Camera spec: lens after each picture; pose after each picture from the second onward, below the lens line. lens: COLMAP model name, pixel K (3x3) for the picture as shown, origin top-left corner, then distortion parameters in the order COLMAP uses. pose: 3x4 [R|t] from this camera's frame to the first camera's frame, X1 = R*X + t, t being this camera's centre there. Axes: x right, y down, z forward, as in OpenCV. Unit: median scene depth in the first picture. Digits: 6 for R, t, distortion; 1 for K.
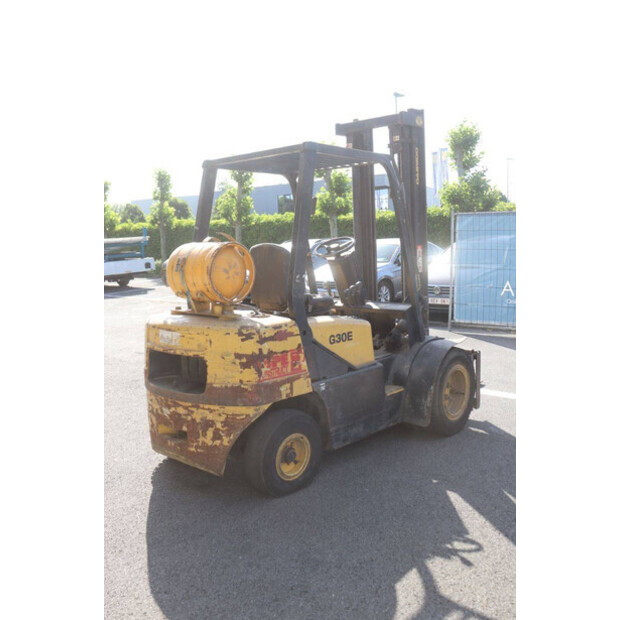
lens RADIAL K [[606.4, 0, 309.6], [0, 606.4, 309.2], [0, 0, 1]] dist [-0.110788, 0.000000]
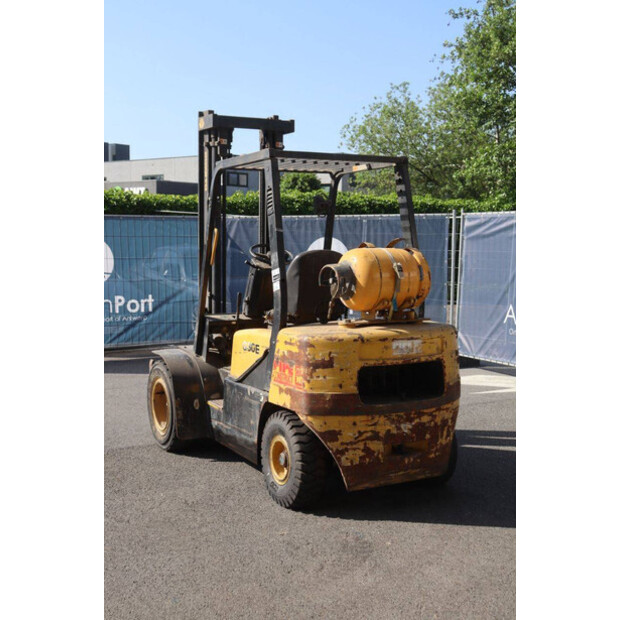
lens RADIAL K [[817.6, 0, 301.5], [0, 817.6, 297.1], [0, 0, 1]] dist [0.001148, 0.000000]
pose [[0.347345, -0.047639, 0.936527, -1.550455], [0.100624, 0.994836, 0.013285, -0.068221], [-0.932323, 0.089623, 0.350345, 0.715756]]
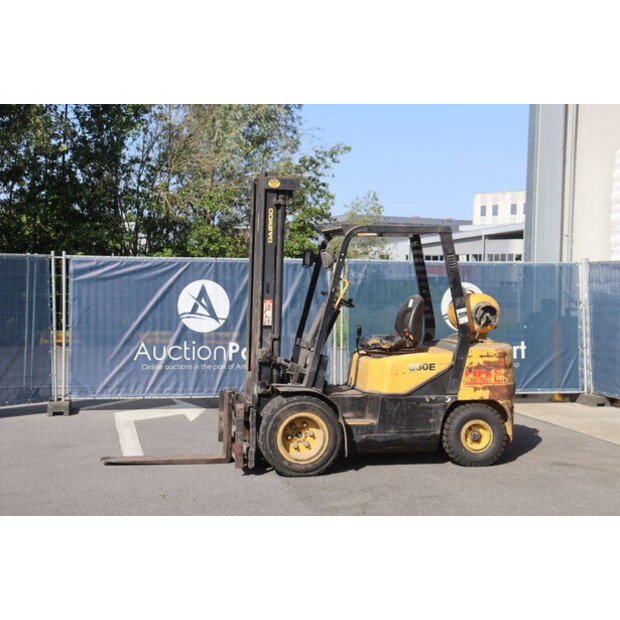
lens RADIAL K [[1002.1, 0, 318.4], [0, 1002.1, 290.5], [0, 0, 1]] dist [0.127473, 0.000000]
pose [[-0.799464, 0.003081, 0.600706, -1.485574], [0.072554, 0.993162, 0.091466, -0.408361], [-0.596316, 0.116707, -0.794221, 3.496402]]
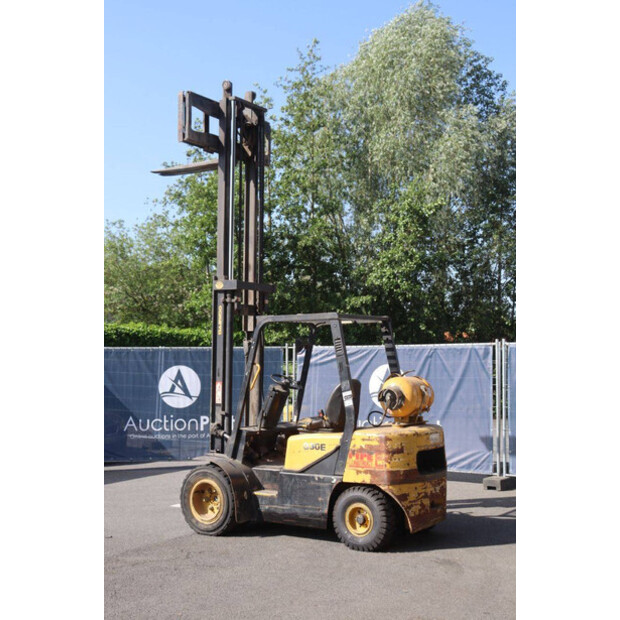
lens RADIAL K [[817.6, 0, 317.6], [0, 817.6, 297.7], [0, 0, 1]] dist [0.001148, 0.000000]
pose [[-0.145460, 0.092816, 0.985001, -2.360889], [0.121104, 0.989773, -0.075382, -0.193410], [-0.981924, 0.108323, -0.155212, 1.631074]]
